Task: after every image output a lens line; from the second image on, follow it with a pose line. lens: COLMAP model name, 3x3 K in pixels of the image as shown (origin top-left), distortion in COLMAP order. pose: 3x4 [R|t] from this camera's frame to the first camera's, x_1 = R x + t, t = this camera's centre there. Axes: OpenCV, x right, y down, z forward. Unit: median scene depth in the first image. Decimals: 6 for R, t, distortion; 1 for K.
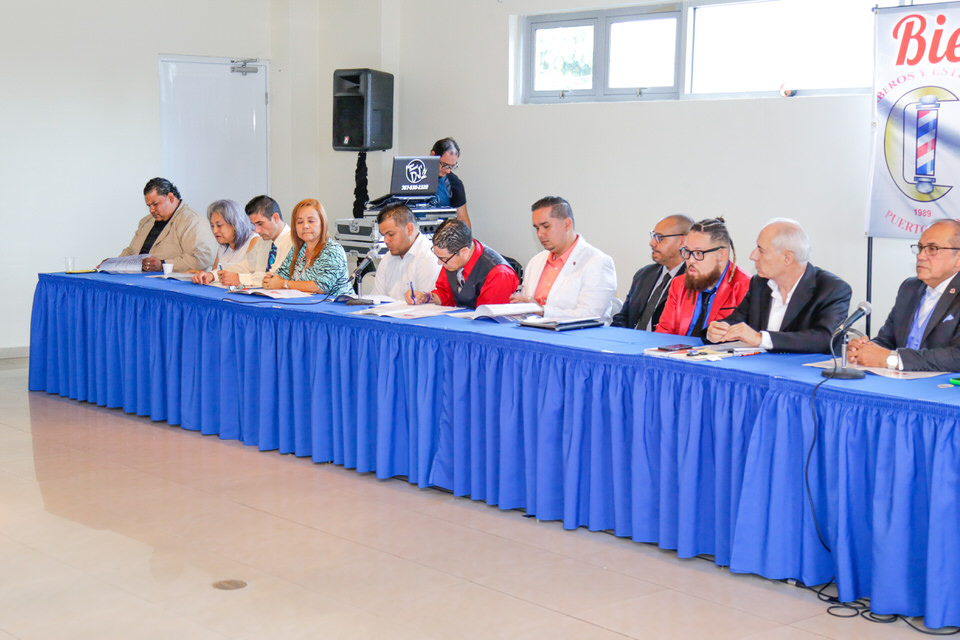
lens RADIAL K [[1462.1, 0, 480.0], [0, 1462.1, 320.0], [0, 0, 1]] dist [0.157246, -0.028571]
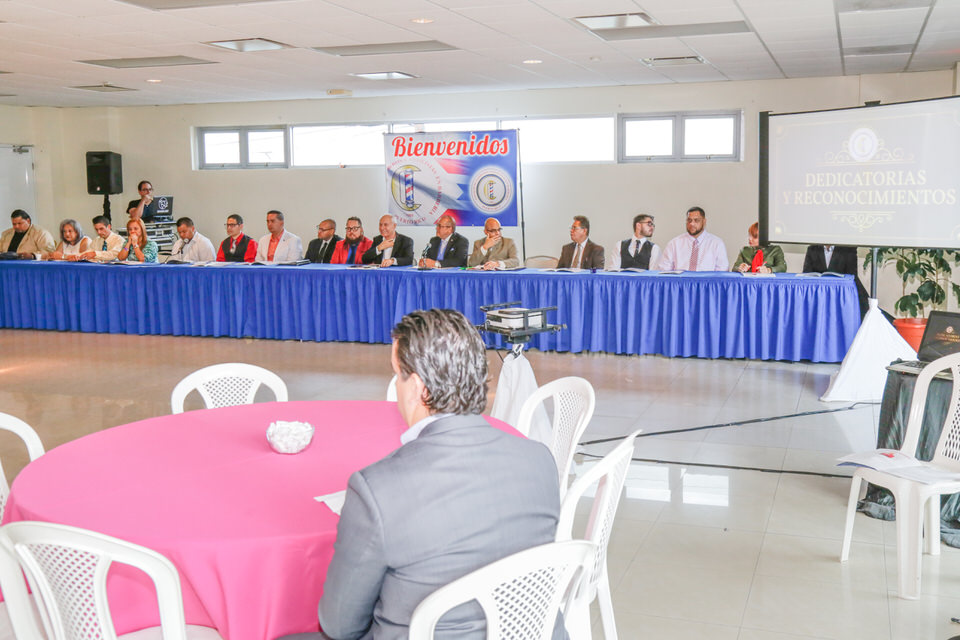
lens RADIAL K [[1082.5, 0, 480.0], [0, 1082.5, 320.0], [0, 0, 1]] dist [0.013758, 0.035590]
pose [[0.845693, -0.076822, 0.528112, -0.583434], [0.075685, 0.996848, 0.023809, 0.069868], [-0.528276, 0.019835, 0.848841, -0.615155]]
